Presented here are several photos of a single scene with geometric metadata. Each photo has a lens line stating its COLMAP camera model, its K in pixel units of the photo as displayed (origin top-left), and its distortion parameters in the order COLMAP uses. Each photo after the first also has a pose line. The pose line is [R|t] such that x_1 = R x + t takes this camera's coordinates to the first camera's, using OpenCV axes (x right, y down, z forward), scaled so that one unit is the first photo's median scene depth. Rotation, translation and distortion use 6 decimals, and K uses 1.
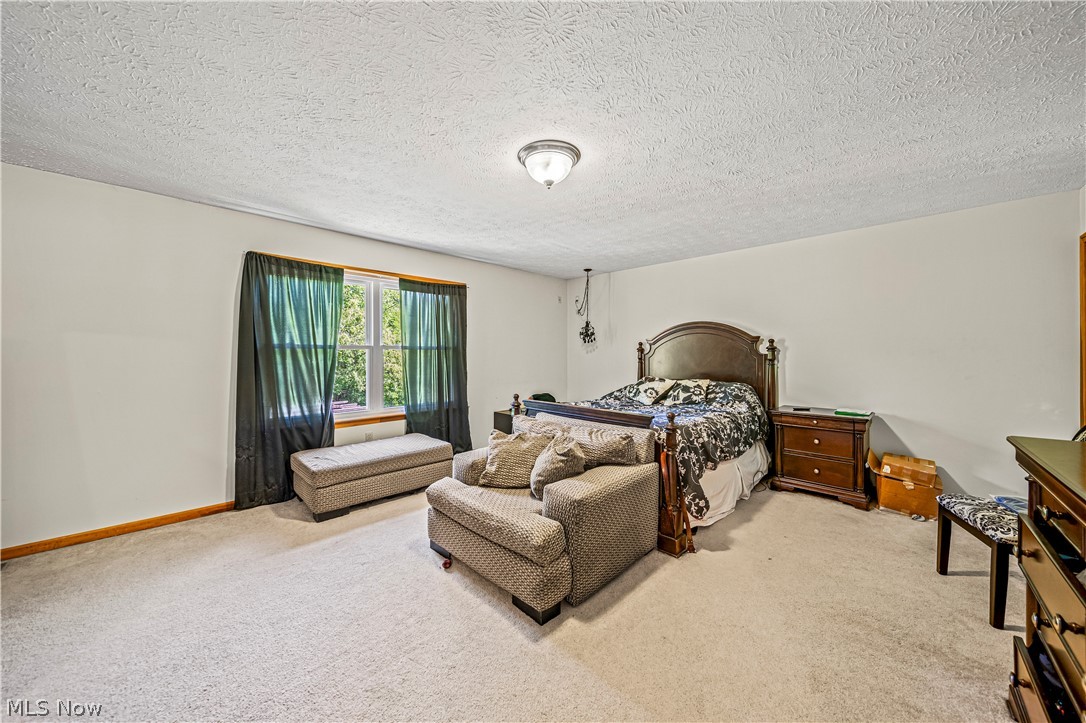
lens RADIAL K [[380.1, 0, 542.3], [0, 380.1, 361.1], [0, 0, 1]] dist [-0.001142, -0.000228]
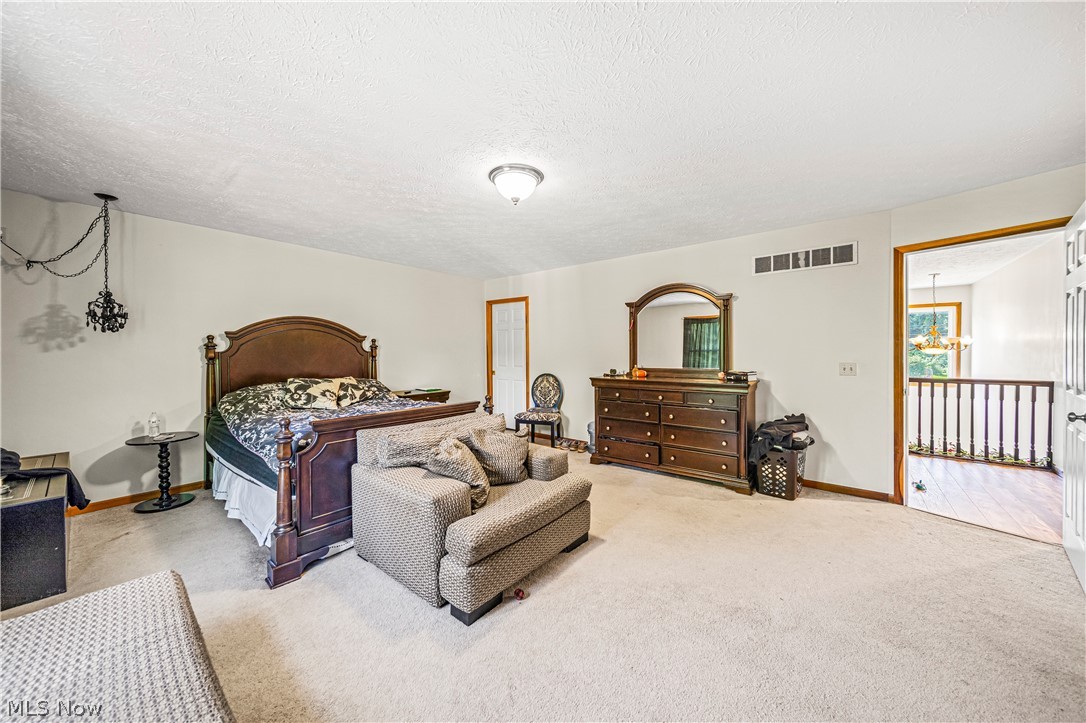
lens RADIAL K [[380.1, 0, 543.0], [0, 380.1, 353.5], [0, 0, 1]] dist [-0.001142, -0.000228]
pose [[-0.092192, -0.006480, 0.995720, -0.634774], [0.024127, 0.999671, 0.008739, -0.009802], [-0.995449, 0.024829, -0.092006, 0.580541]]
